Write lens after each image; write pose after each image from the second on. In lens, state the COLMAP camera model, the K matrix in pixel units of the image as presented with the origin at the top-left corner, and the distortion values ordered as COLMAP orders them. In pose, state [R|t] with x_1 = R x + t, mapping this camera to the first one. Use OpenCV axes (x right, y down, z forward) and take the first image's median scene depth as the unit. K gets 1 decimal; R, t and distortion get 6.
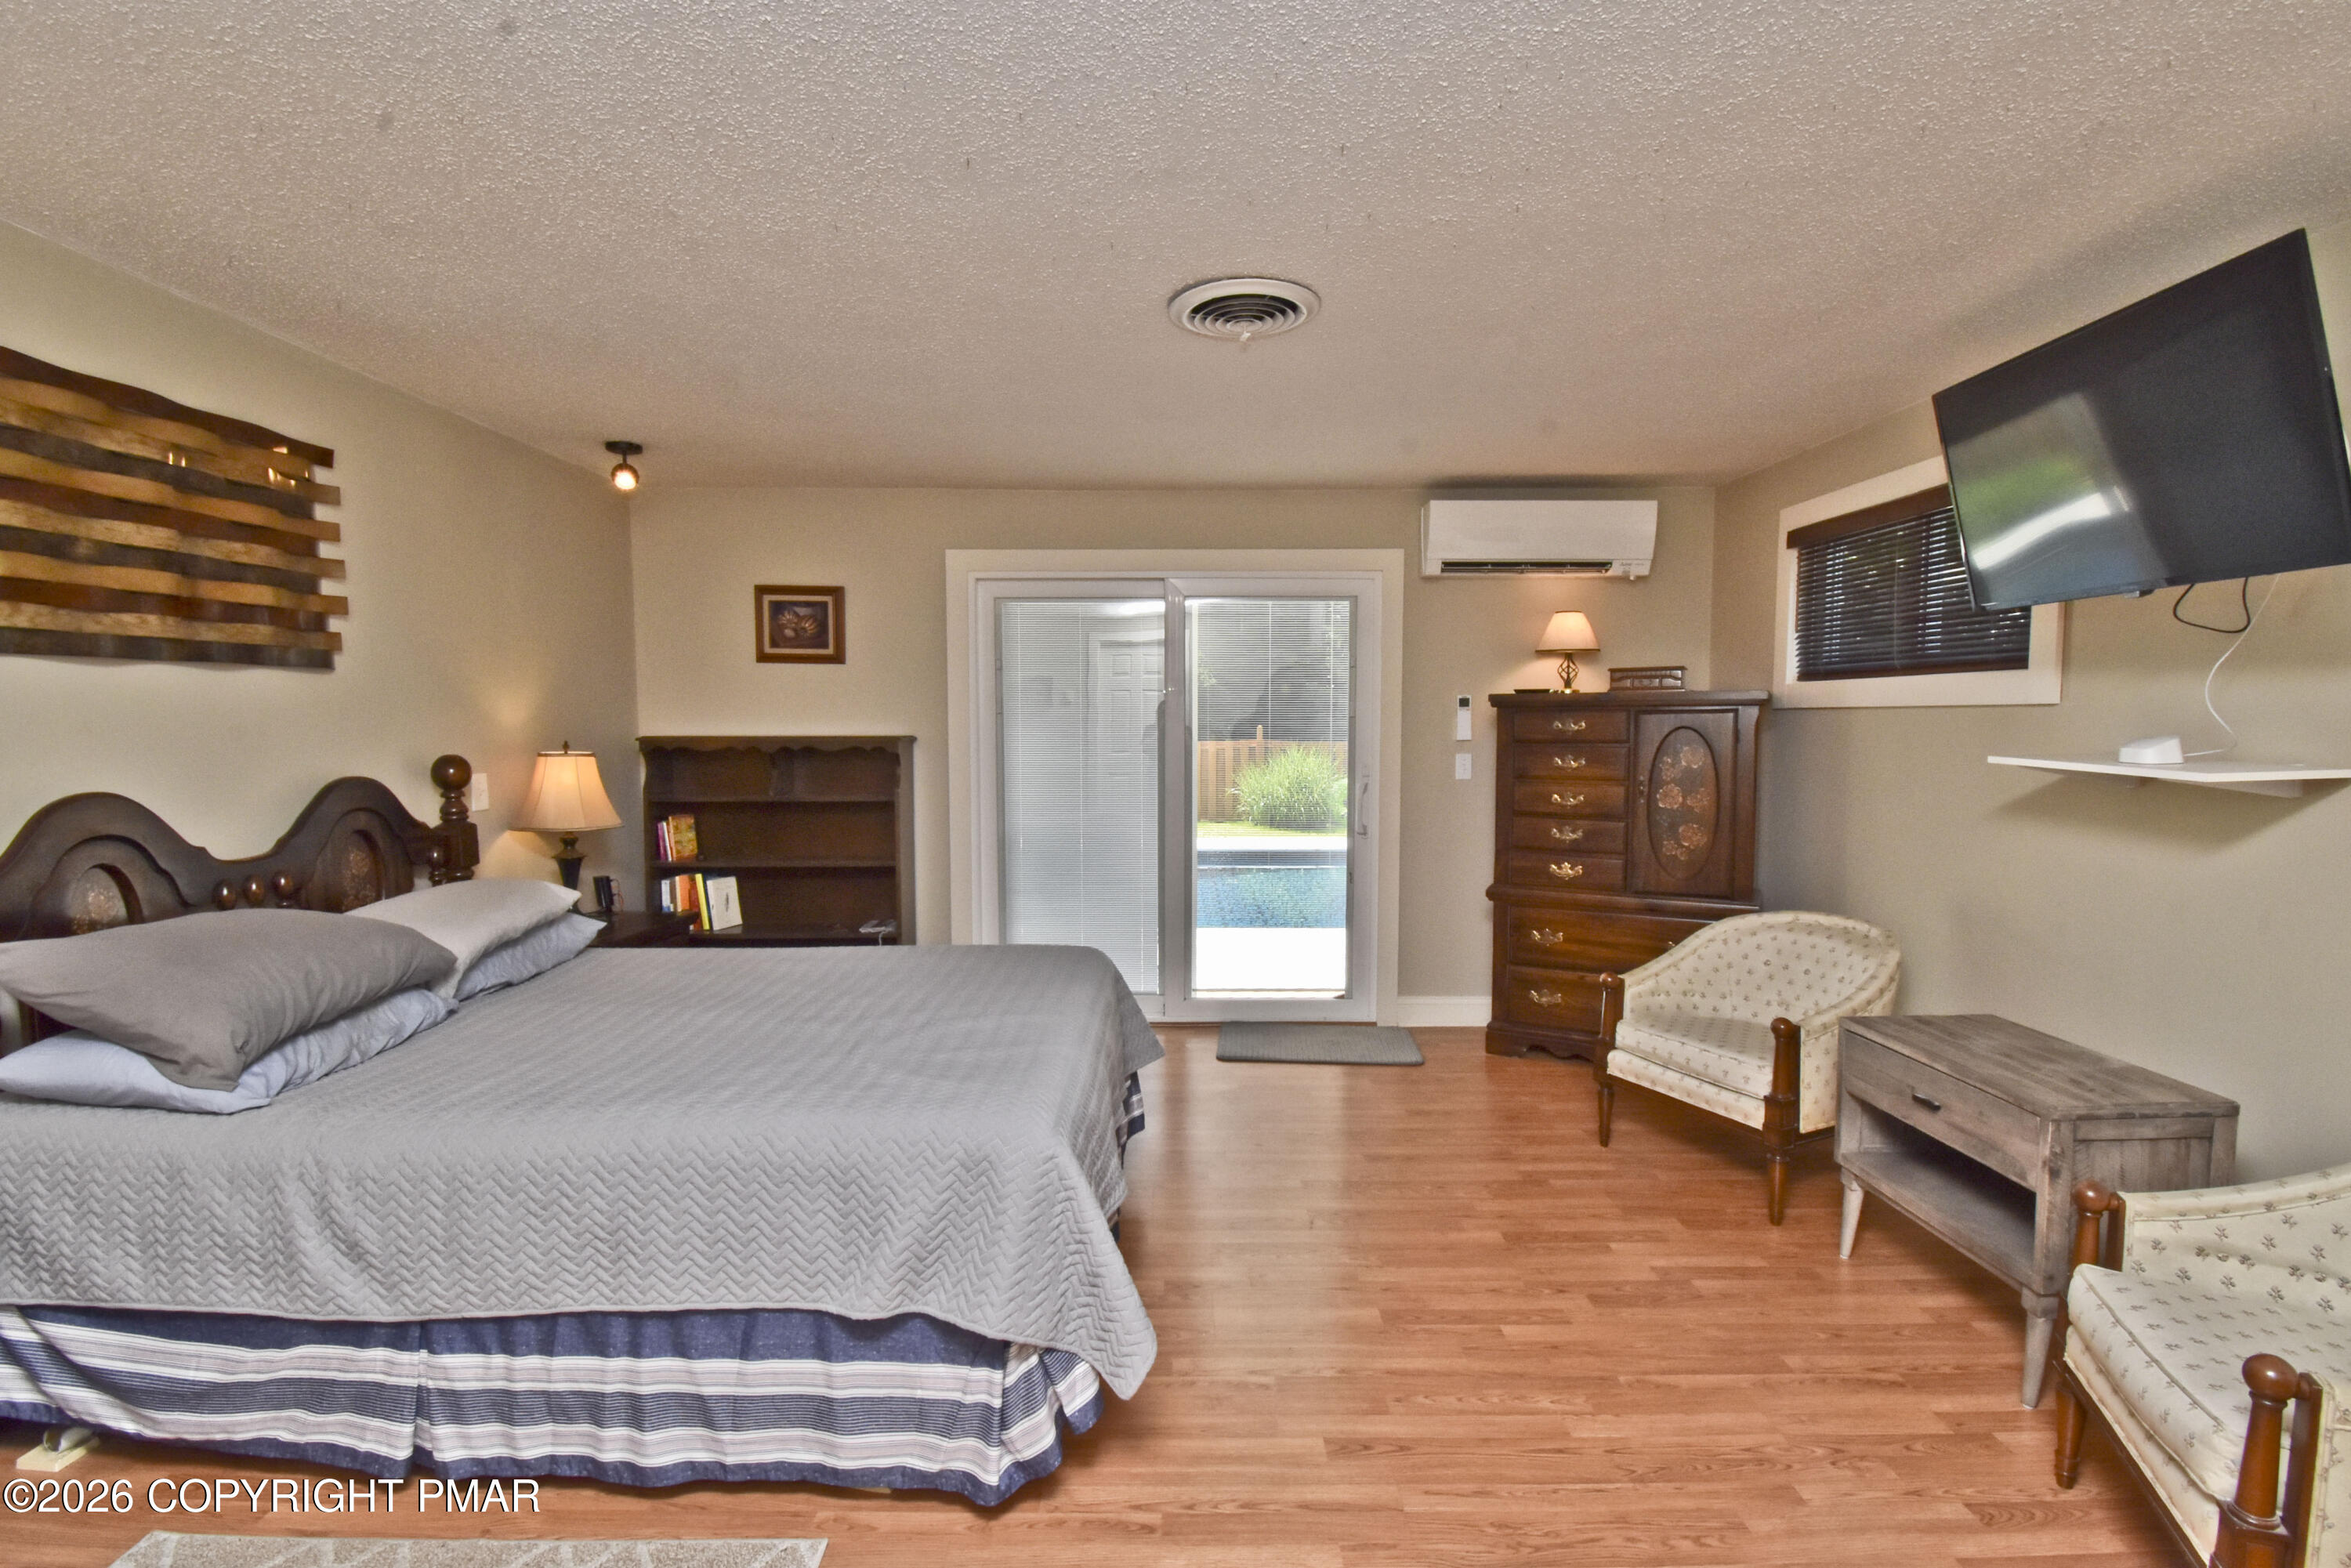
lens RADIAL K [[1076.8, 0, 1147.4], [0, 1076.8, 770.8], [0, 0, 1]] dist [0.022812, -0.026375]
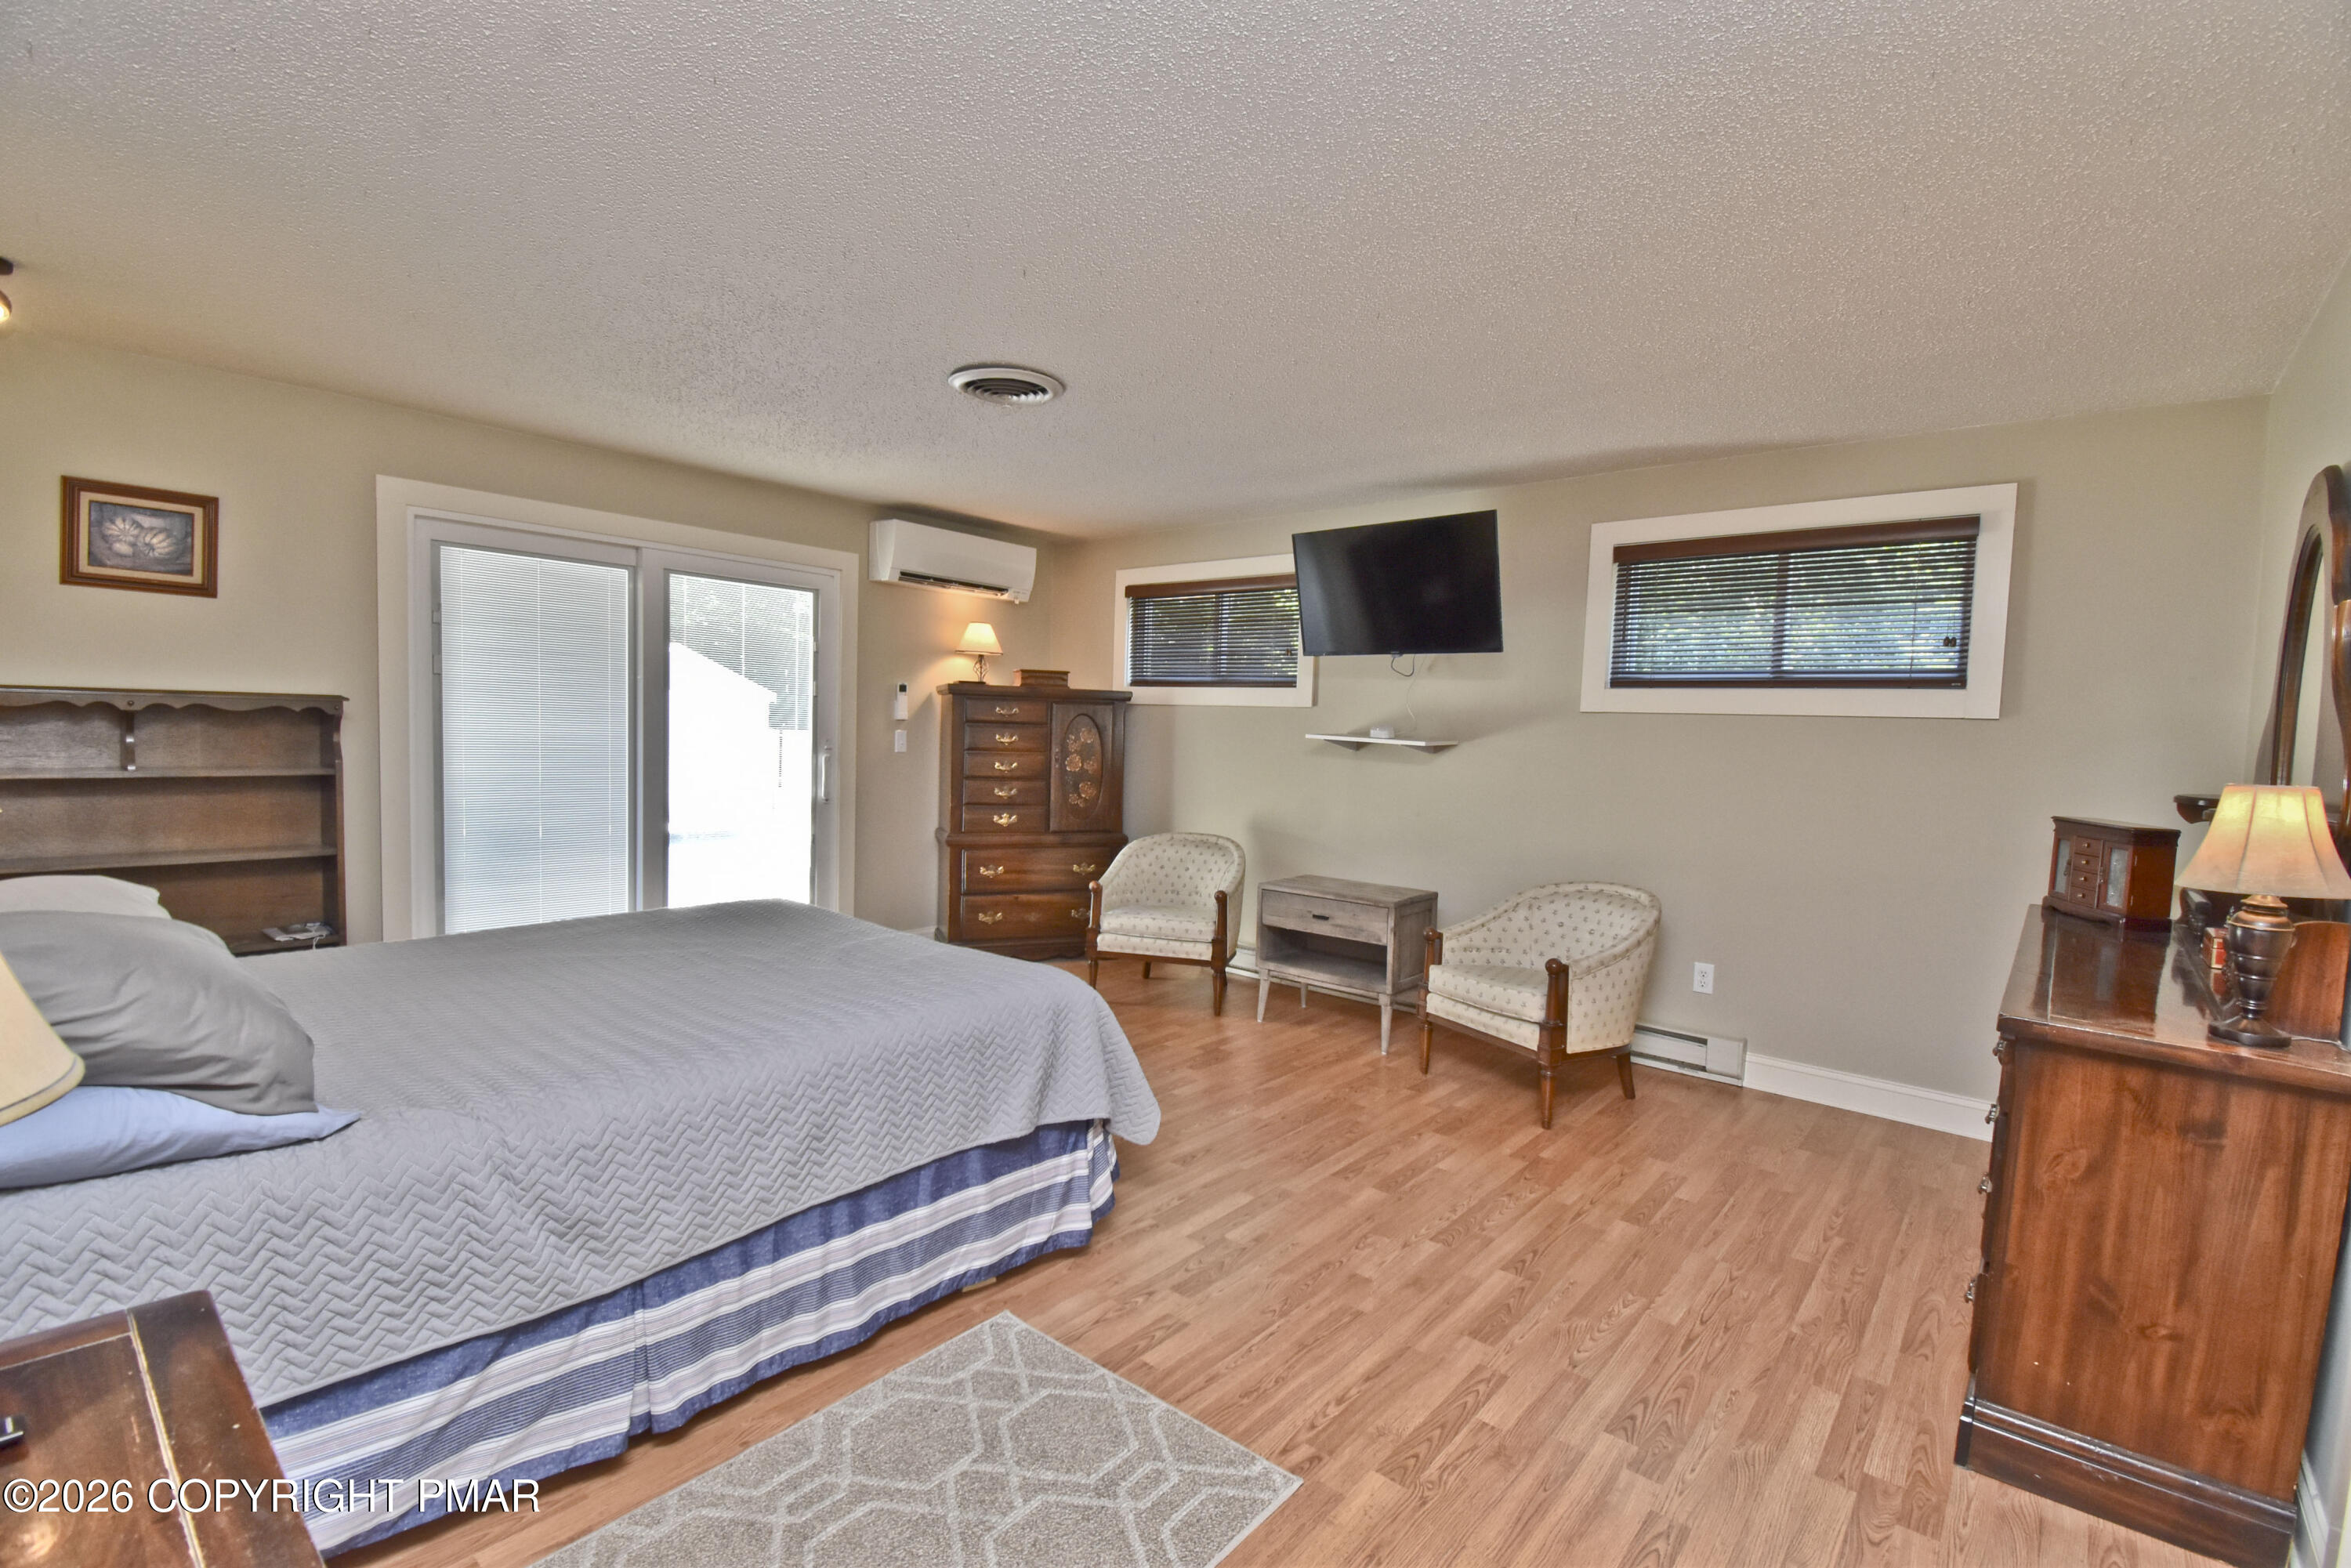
lens RADIAL K [[1087.2, 0, 1126.8], [0, 1087.2, 762.9], [0, 0, 1]] dist [0.019437, -0.025880]
pose [[0.654249, -0.002603, 0.756274, -0.614706], [0.000876, 0.999996, 0.002683, 0.022369], [-0.756278, -0.001093, 0.654249, 0.012597]]
